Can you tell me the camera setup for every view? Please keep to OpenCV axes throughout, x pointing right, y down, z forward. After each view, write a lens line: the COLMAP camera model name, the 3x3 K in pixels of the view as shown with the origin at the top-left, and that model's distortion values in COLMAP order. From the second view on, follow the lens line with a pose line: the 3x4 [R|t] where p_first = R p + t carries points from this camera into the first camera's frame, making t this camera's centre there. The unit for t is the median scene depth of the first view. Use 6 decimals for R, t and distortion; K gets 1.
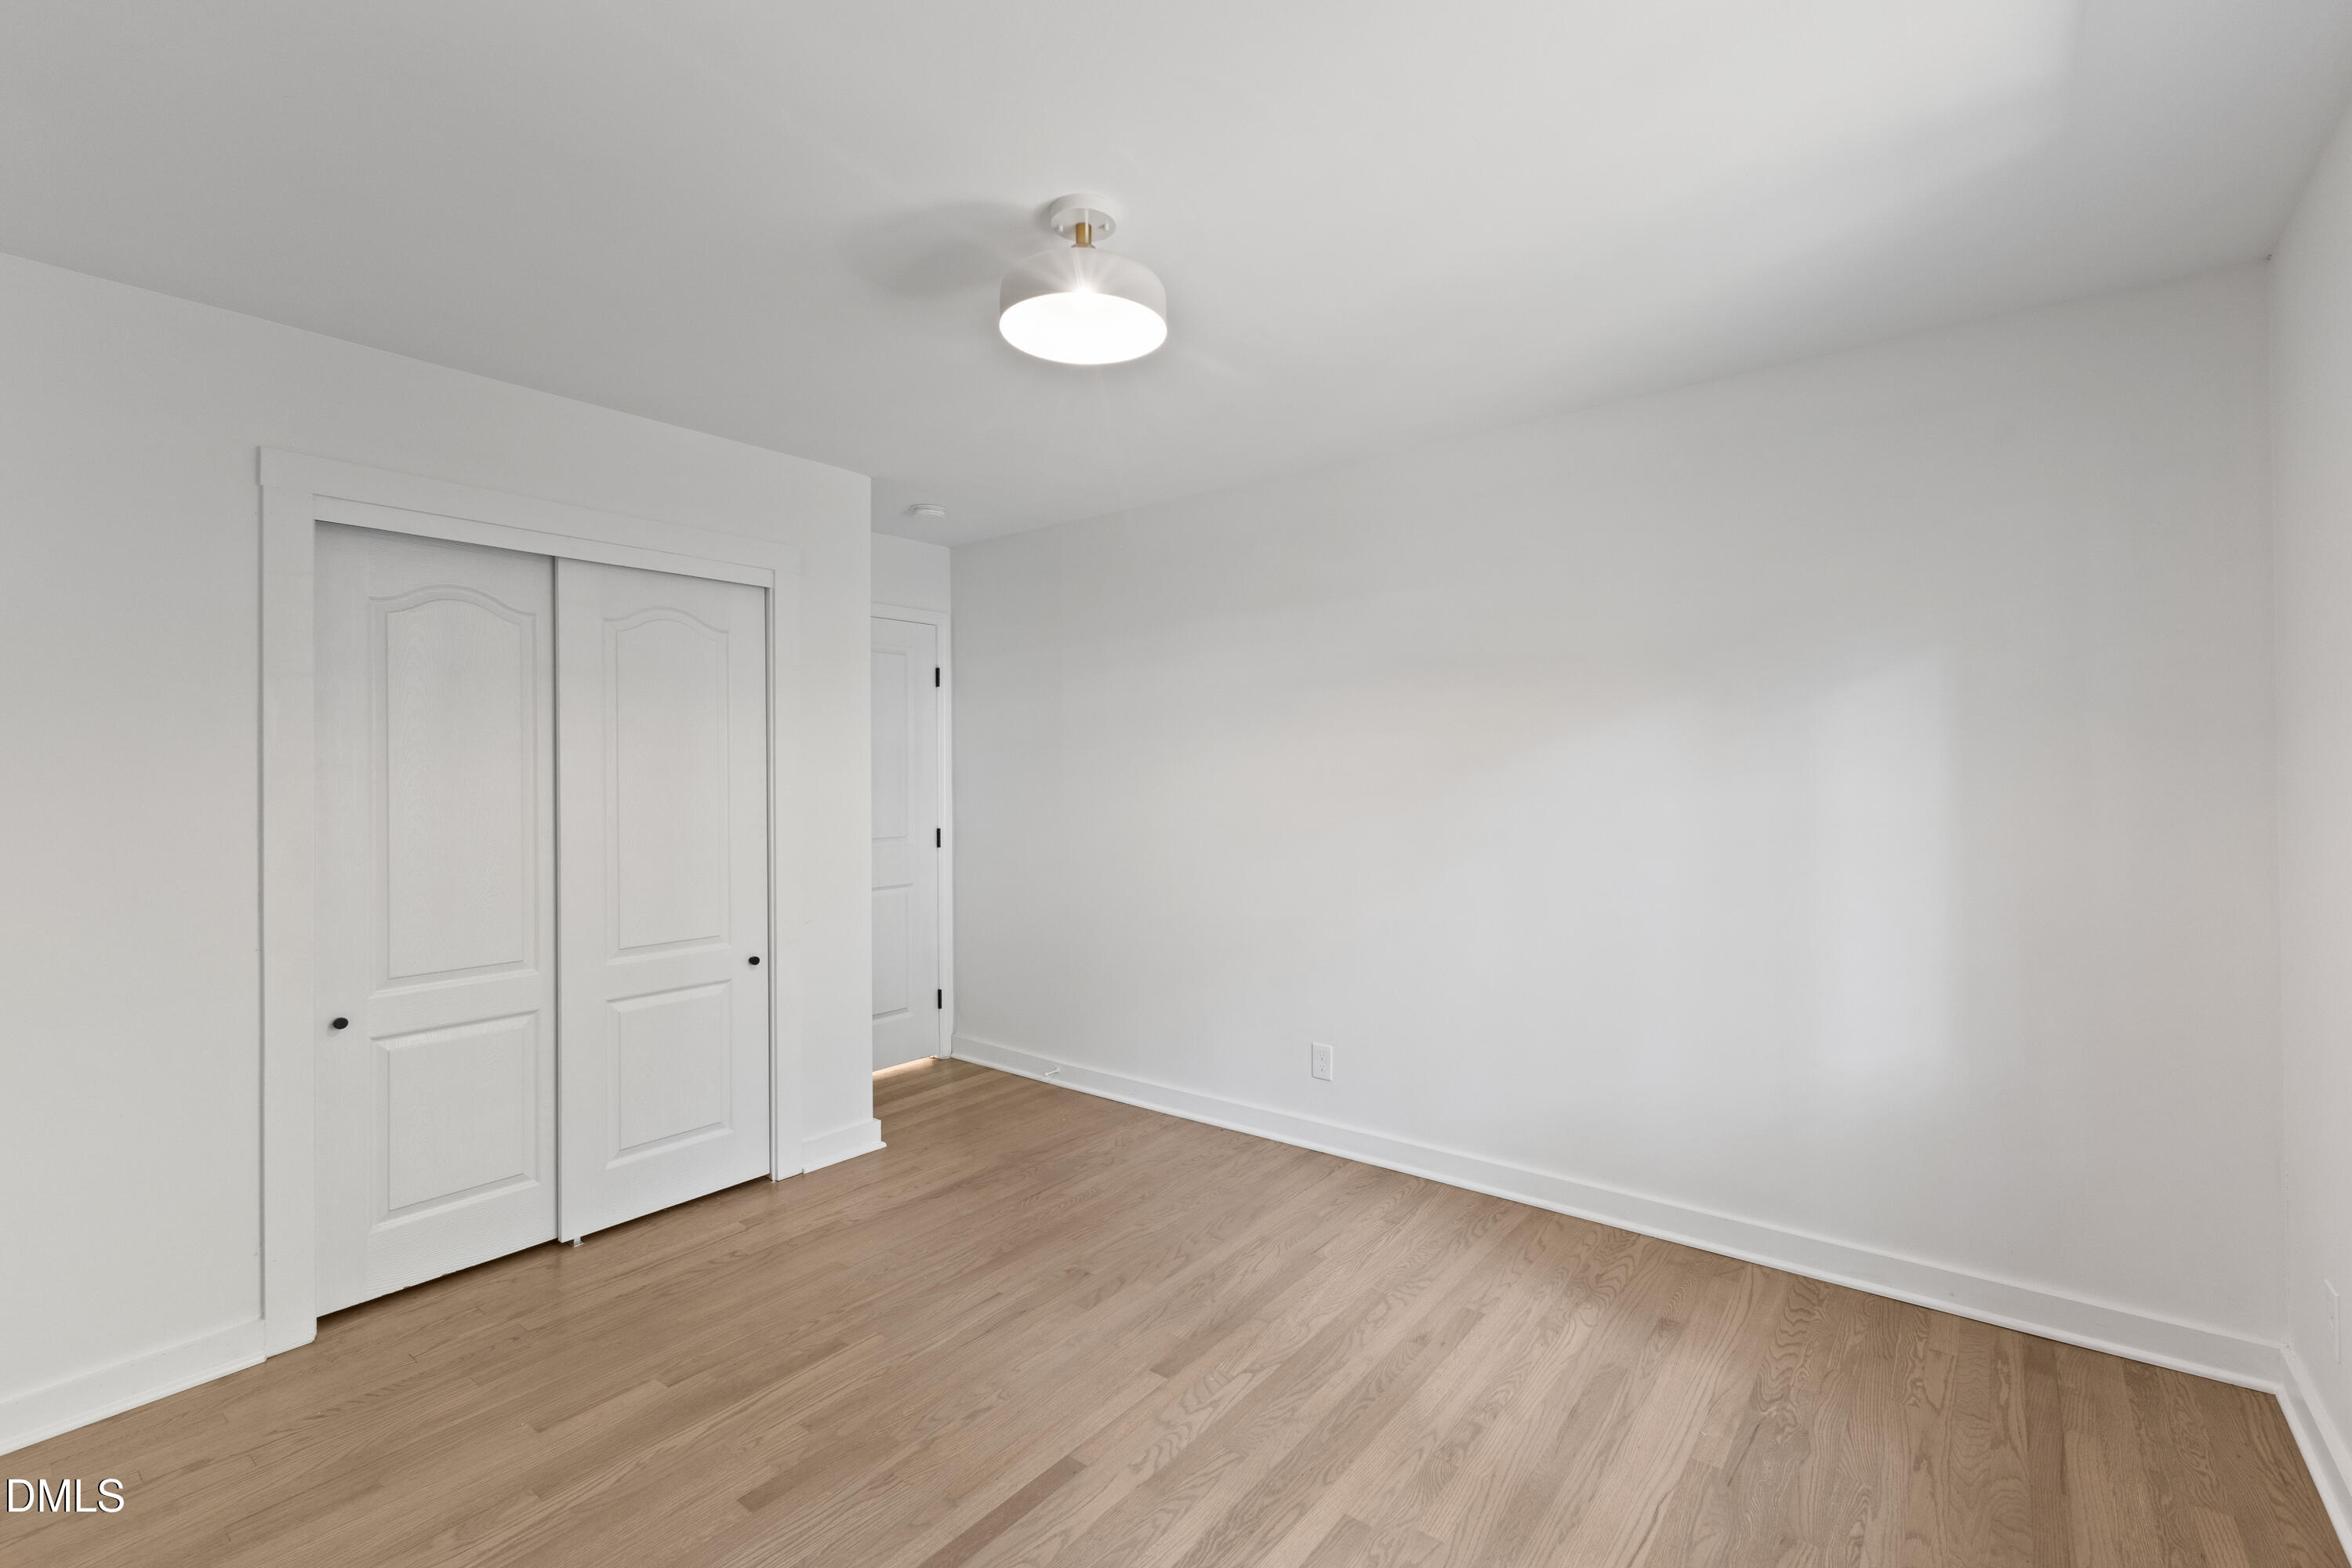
lens RADIAL K [[1023.3, 0, 1179.1], [0, 1023.3, 765.2], [0, 0, 1]] dist [0.002001, -0.000343]
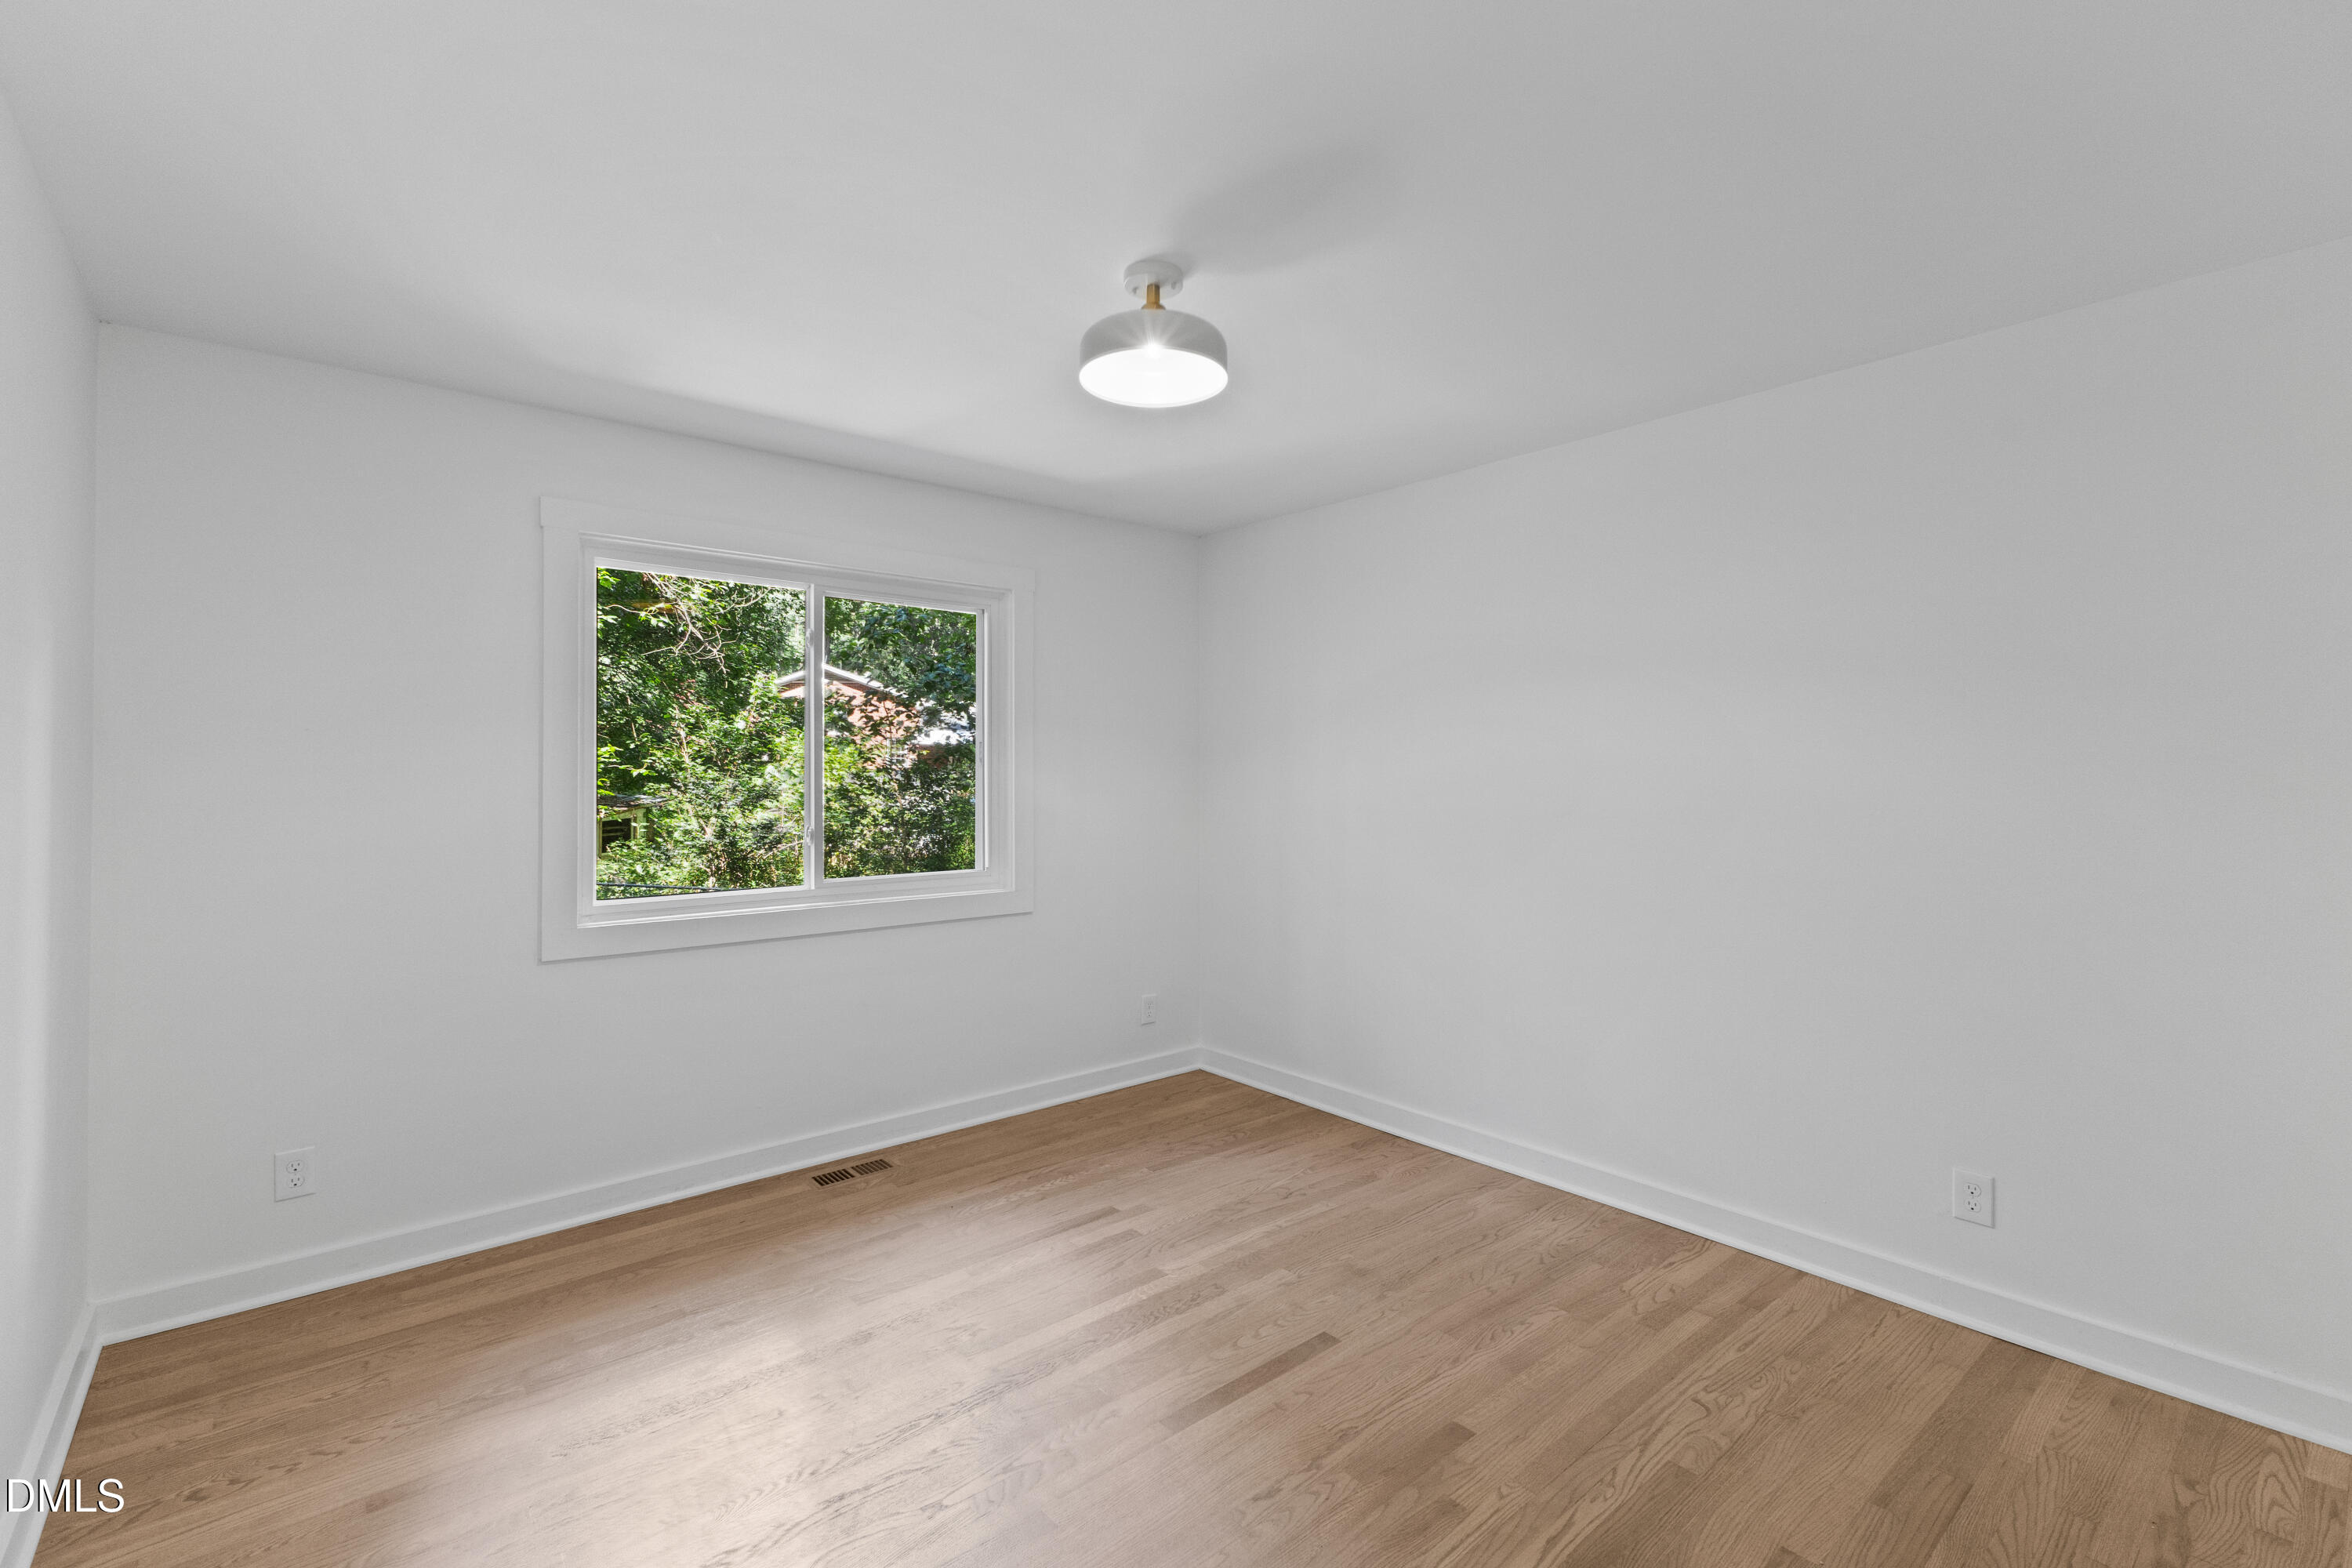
lens RADIAL K [[1023.3, 0, 1179.1], [0, 1023.3, 765.2], [0, 0, 1]] dist [0.002001, -0.000343]
pose [[-0.980102, 0.012089, 0.198125, -0.219416], [0.009571, 0.999861, -0.013665, 0.009069], [-0.198263, -0.011497, -0.980082, 1.359389]]
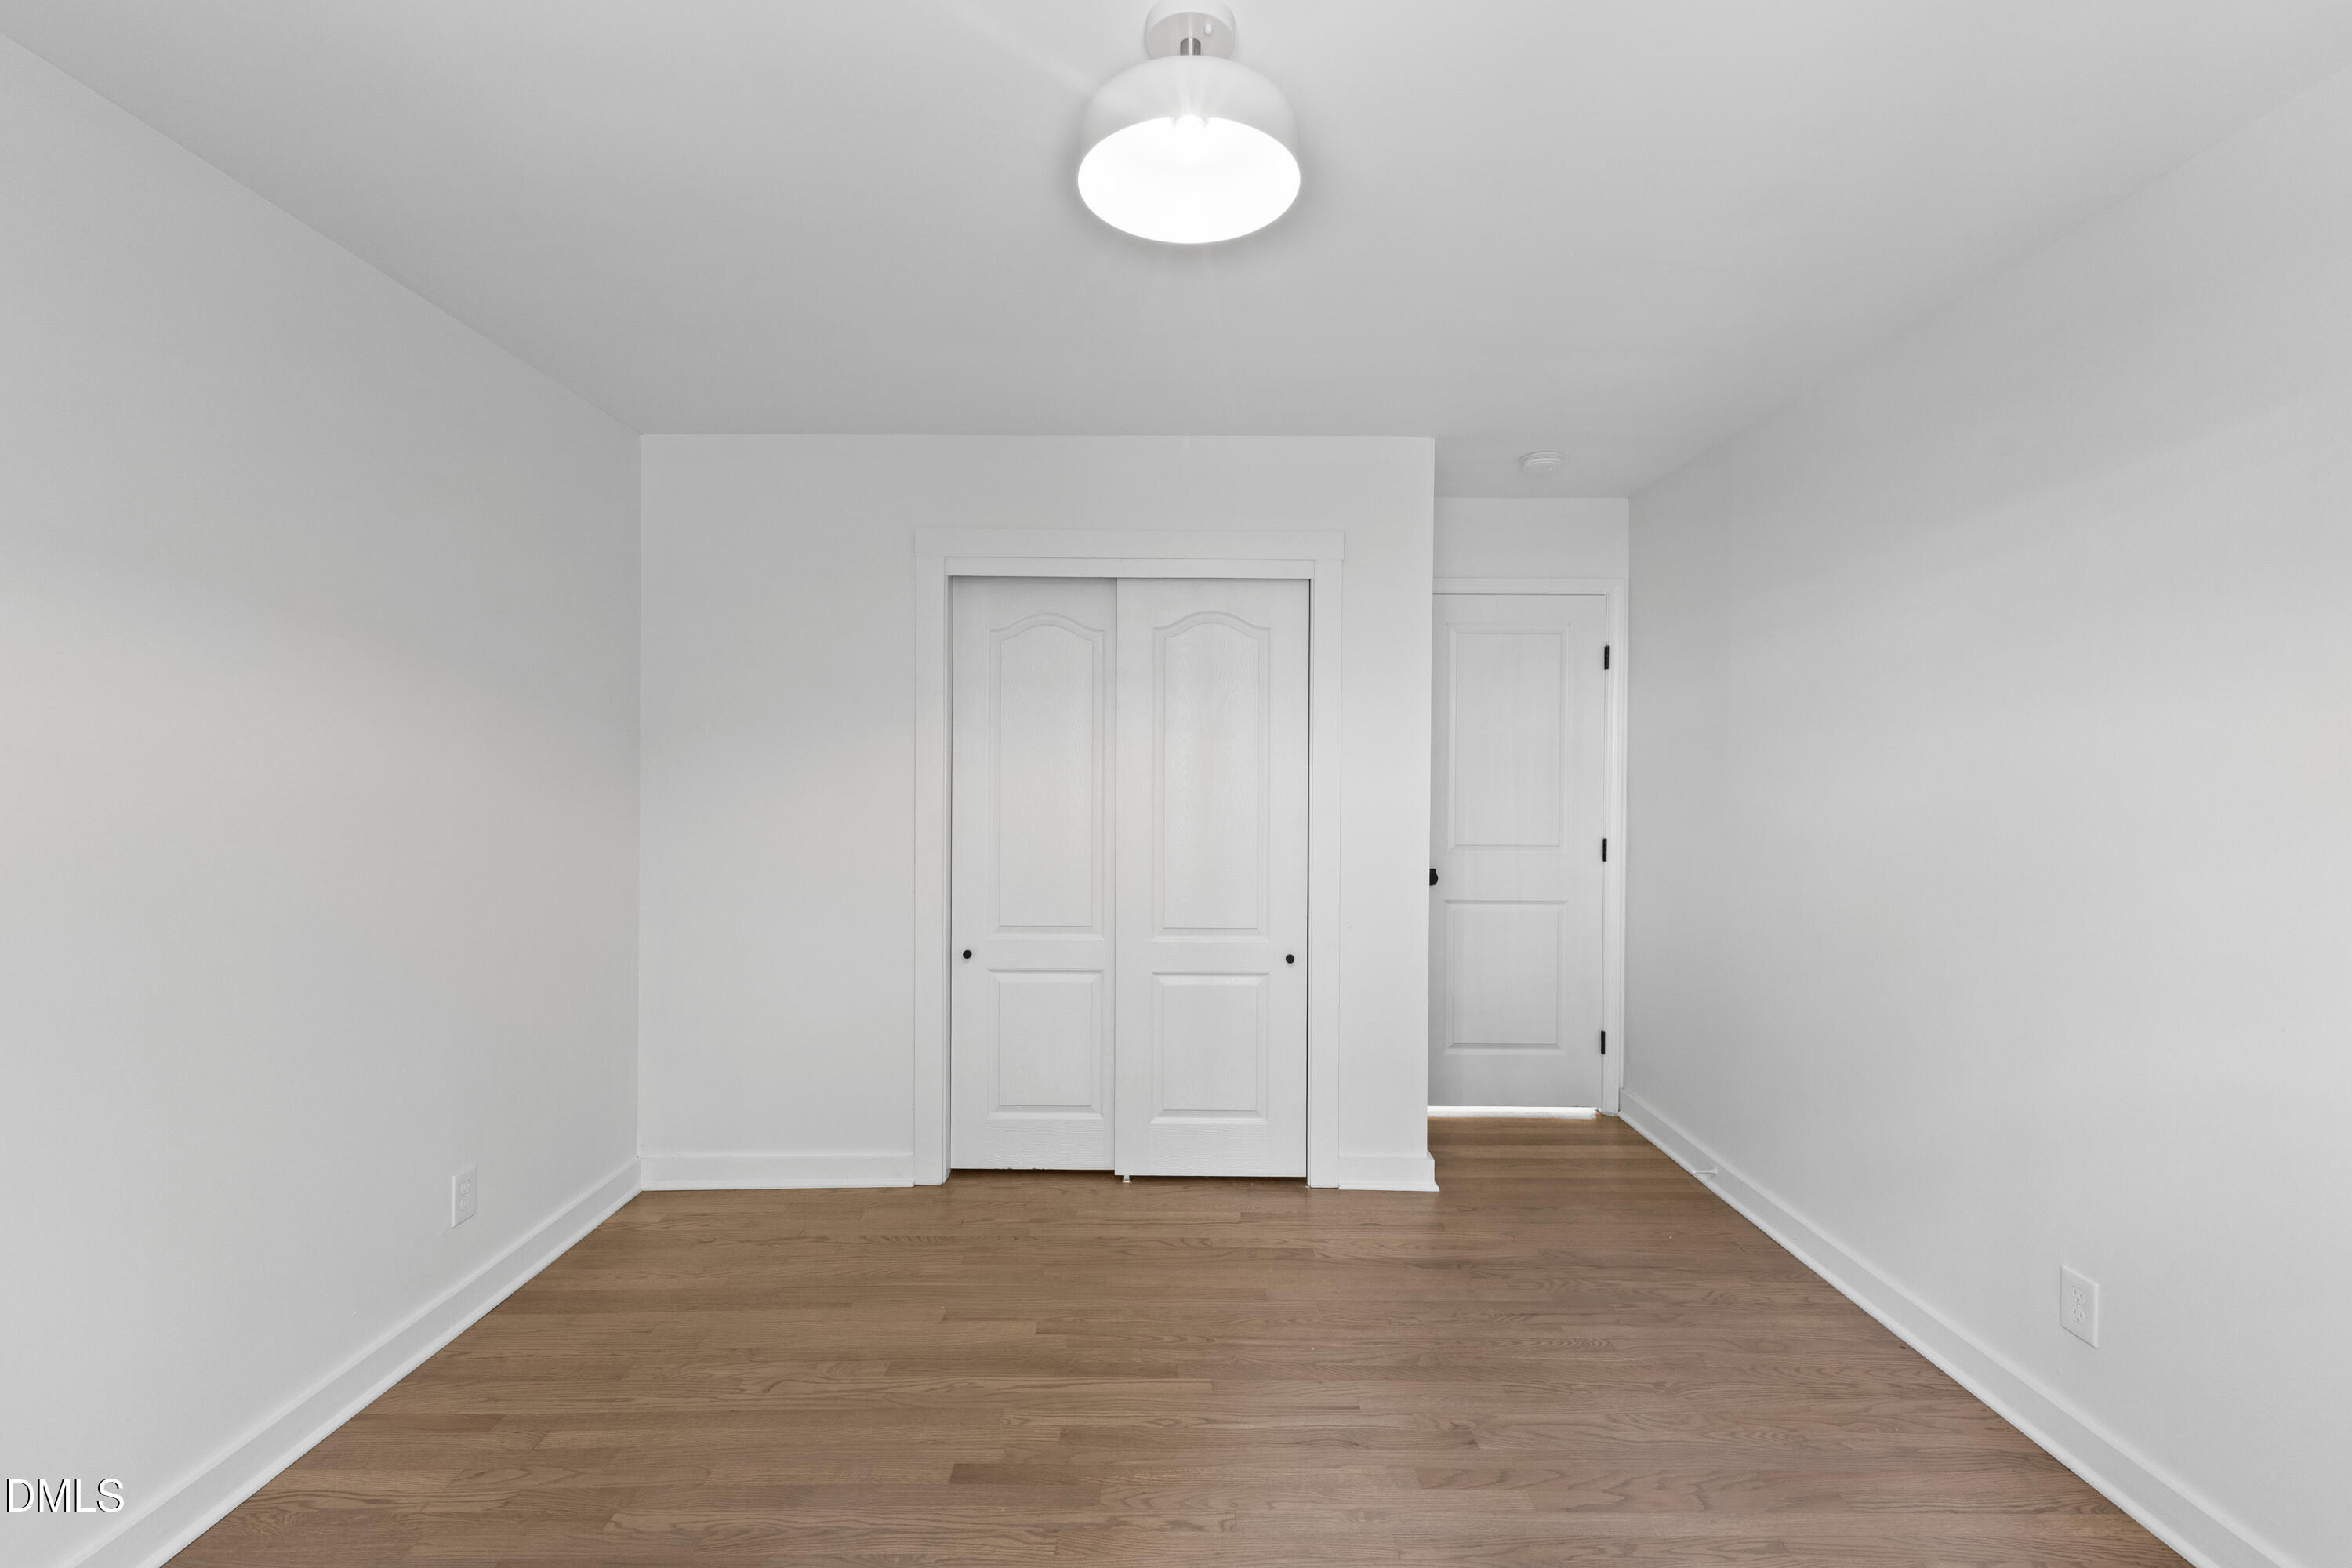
lens RADIAL K [[1018.8, 0, 1175.8], [0, 1018.8, 778.7], [0, 0, 1]] dist [0.003094, -0.000462]
pose [[0.616973, 0.019434, -0.786744, 0.325748], [-0.005834, 0.999781, 0.020121, -0.002931], [0.786962, -0.007824, 0.616951, 0.342211]]
